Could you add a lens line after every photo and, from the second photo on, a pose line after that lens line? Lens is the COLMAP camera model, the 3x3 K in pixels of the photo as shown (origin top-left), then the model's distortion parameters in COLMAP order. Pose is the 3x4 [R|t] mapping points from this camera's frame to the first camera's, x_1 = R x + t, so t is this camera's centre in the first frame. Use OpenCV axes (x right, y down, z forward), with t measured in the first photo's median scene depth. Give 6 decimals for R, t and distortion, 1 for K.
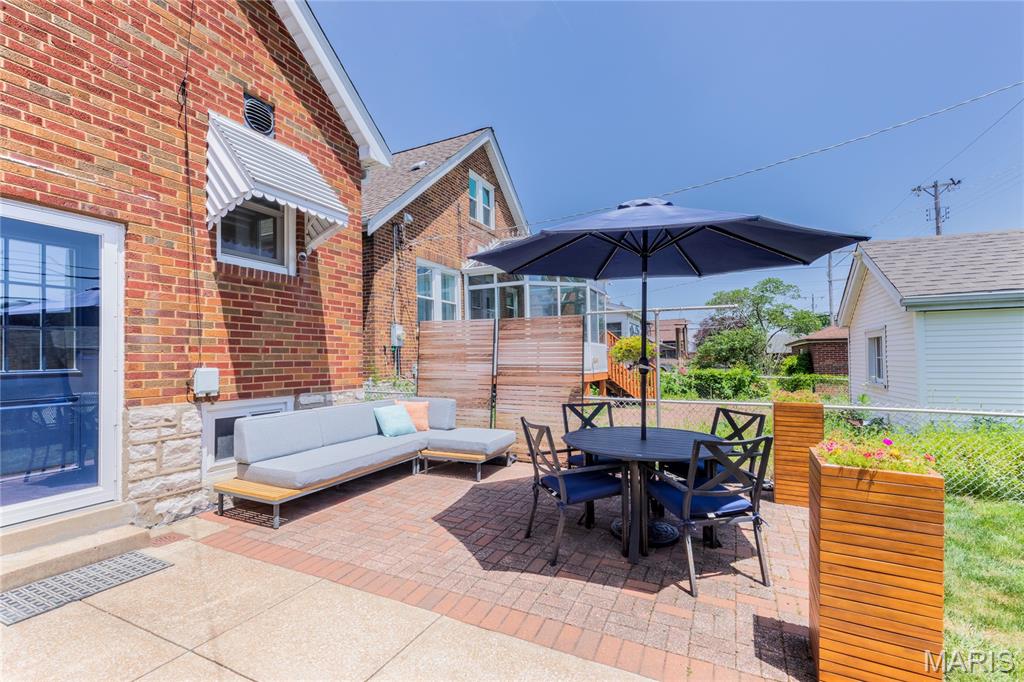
lens RADIAL K [[457.8, 0, 505.9], [0, 457.8, 348.2], [0, 0, 1]] dist [0.001805, 0.000075]
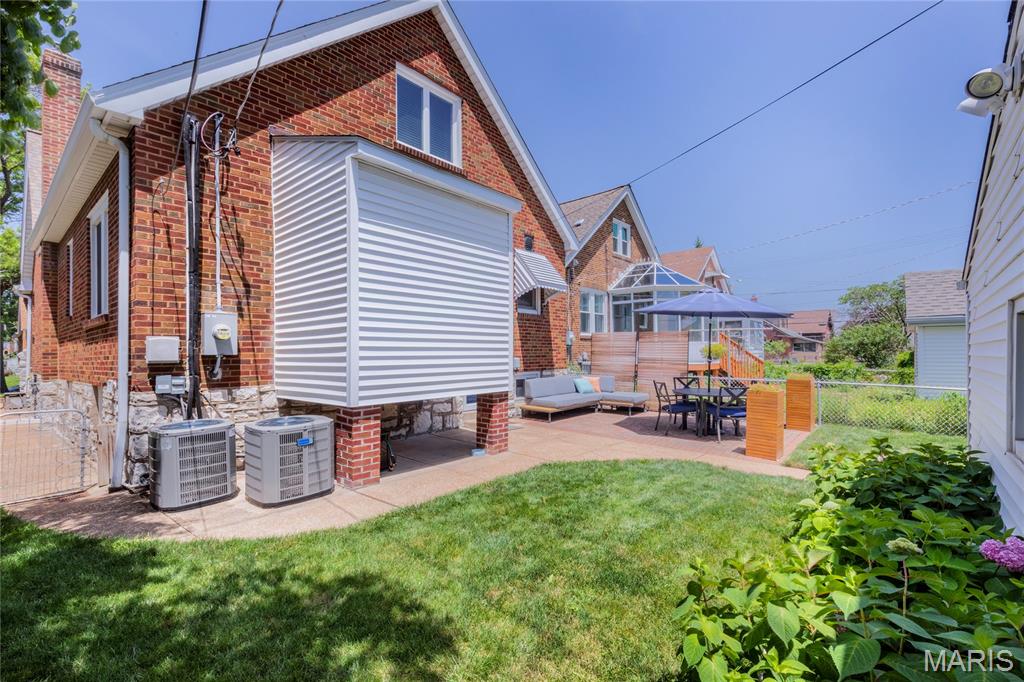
lens RADIAL K [[457.8, 0, 506.1], [0, 457.8, 350.3], [0, 0, 1]] dist [0.001805, 0.000075]
pose [[0.965132, 0.008690, -0.261618, -0.047809], [-0.001835, 0.999649, 0.026435, -0.038235], [0.261756, -0.025033, 0.964809, -0.848967]]
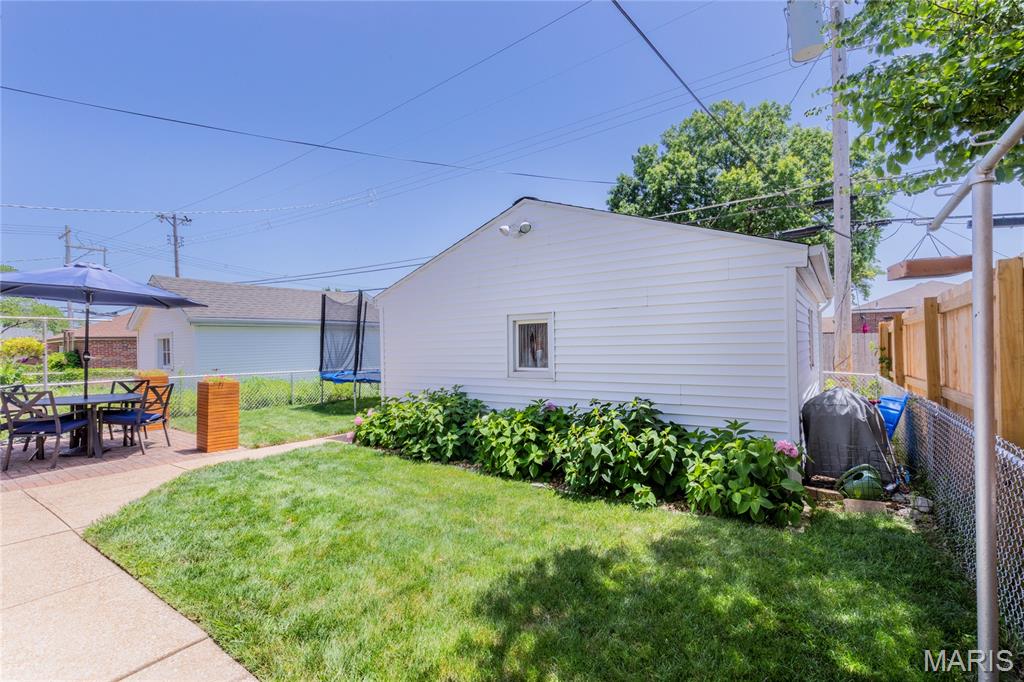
lens RADIAL K [[457.8, 0, 515.1], [0, 457.8, 338.7], [0, 0, 1]] dist [0.001805, 0.000075]
pose [[0.149343, 0.022963, 0.988519, -0.696525], [-0.008971, 0.999721, -0.021868, -0.002595], [-0.988745, -0.005602, 0.149508, -0.511329]]
